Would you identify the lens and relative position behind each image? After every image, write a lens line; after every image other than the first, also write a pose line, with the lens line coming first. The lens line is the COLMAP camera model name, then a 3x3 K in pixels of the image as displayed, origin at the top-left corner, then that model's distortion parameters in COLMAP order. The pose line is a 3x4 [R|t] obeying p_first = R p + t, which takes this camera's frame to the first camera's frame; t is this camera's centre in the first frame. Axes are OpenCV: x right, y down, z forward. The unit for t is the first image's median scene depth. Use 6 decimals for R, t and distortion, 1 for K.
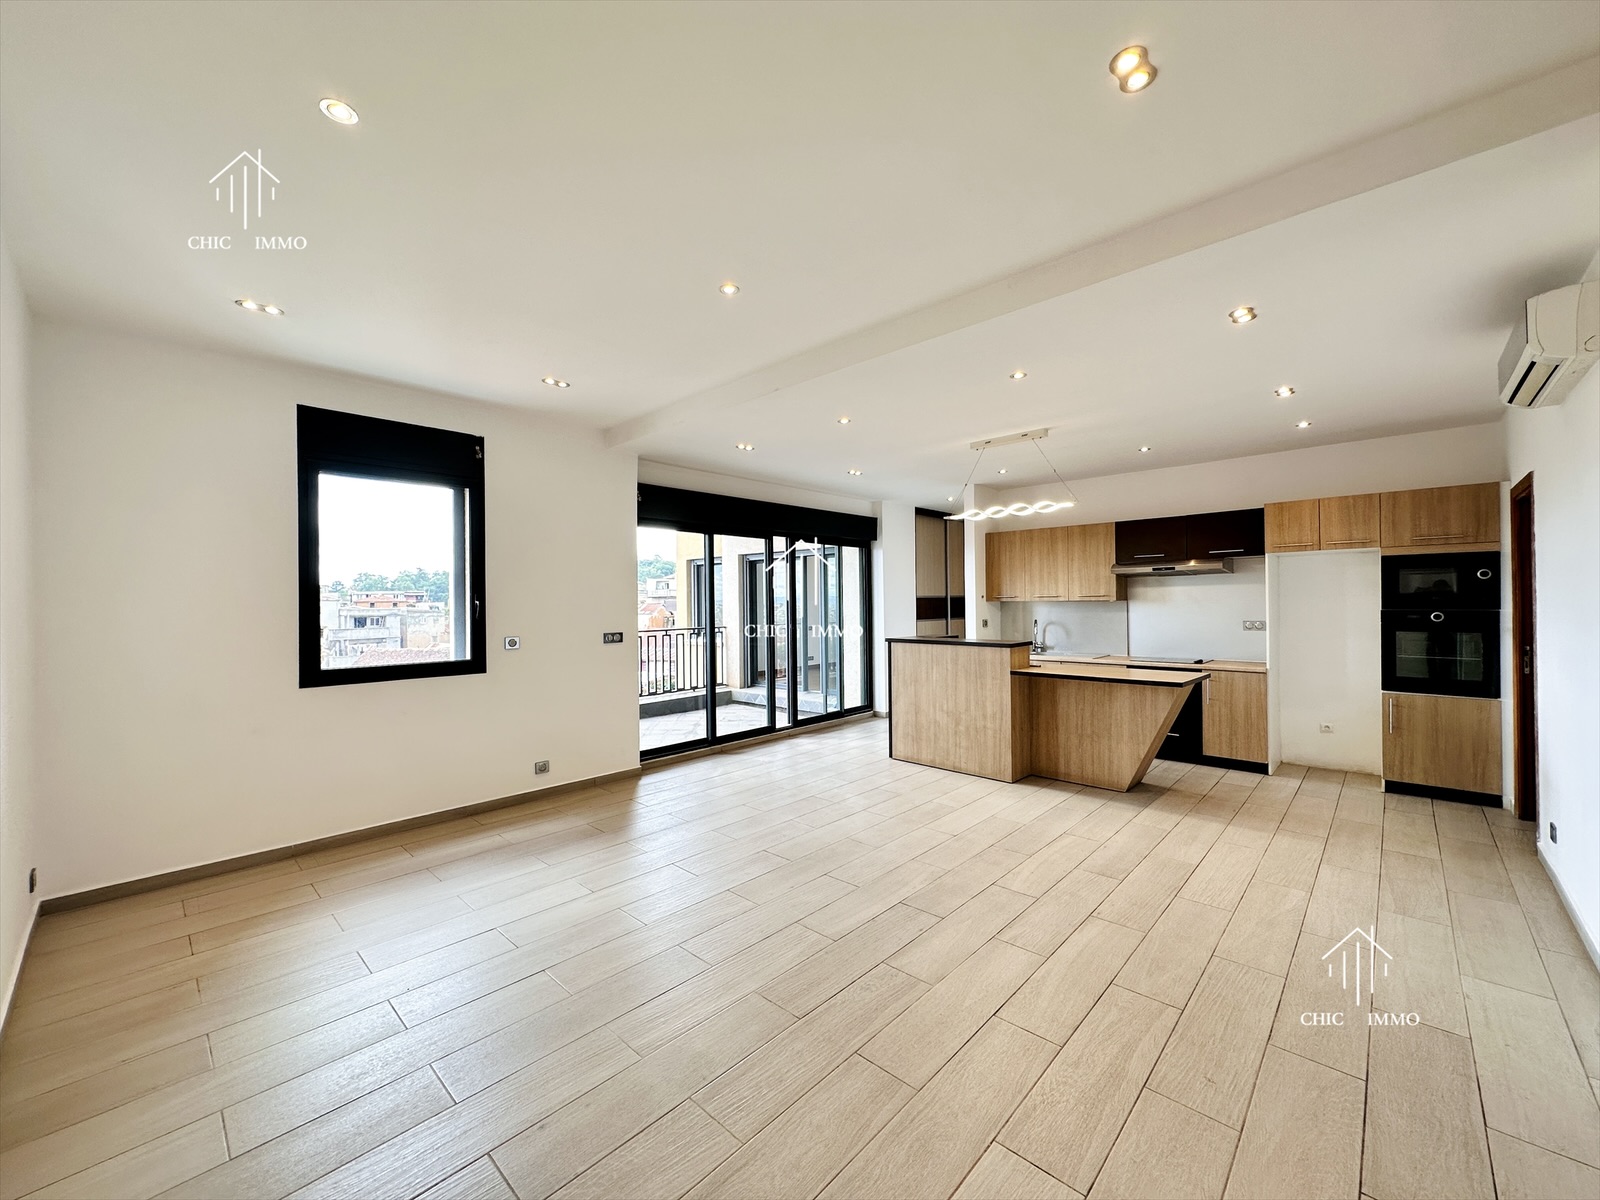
lens RADIAL K [[634.6, 0, 796.5], [0, 634.6, 600.0], [0, 0, 1]] dist [-0.000938, 0.000042]
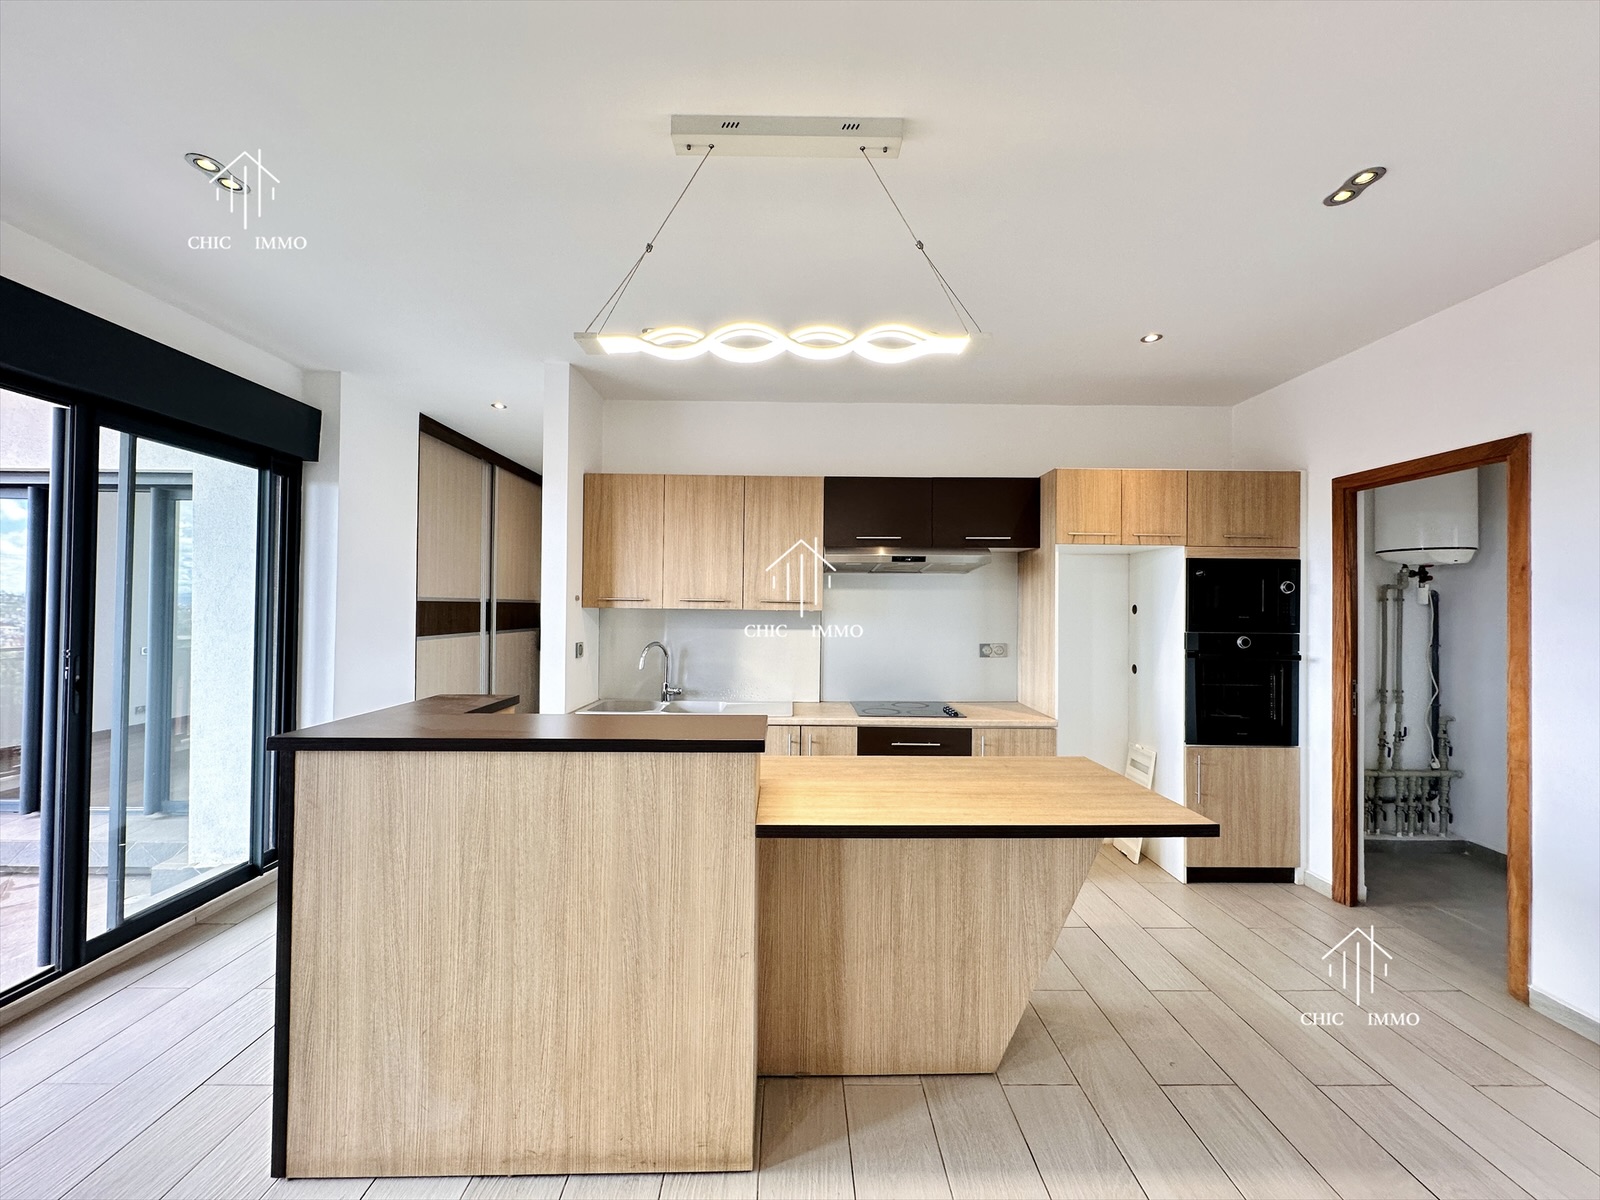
lens RADIAL K [[570.5, 0, 805.3], [0, 570.5, 606.8], [0, 0, 1]] dist [0.011892, -0.000021]
pose [[0.708738, 0.028112, 0.704911, 0.119494], [-0.024881, 0.999580, -0.014848, 0.005078], [-0.705033, -0.007016, 0.709140, 0.635951]]
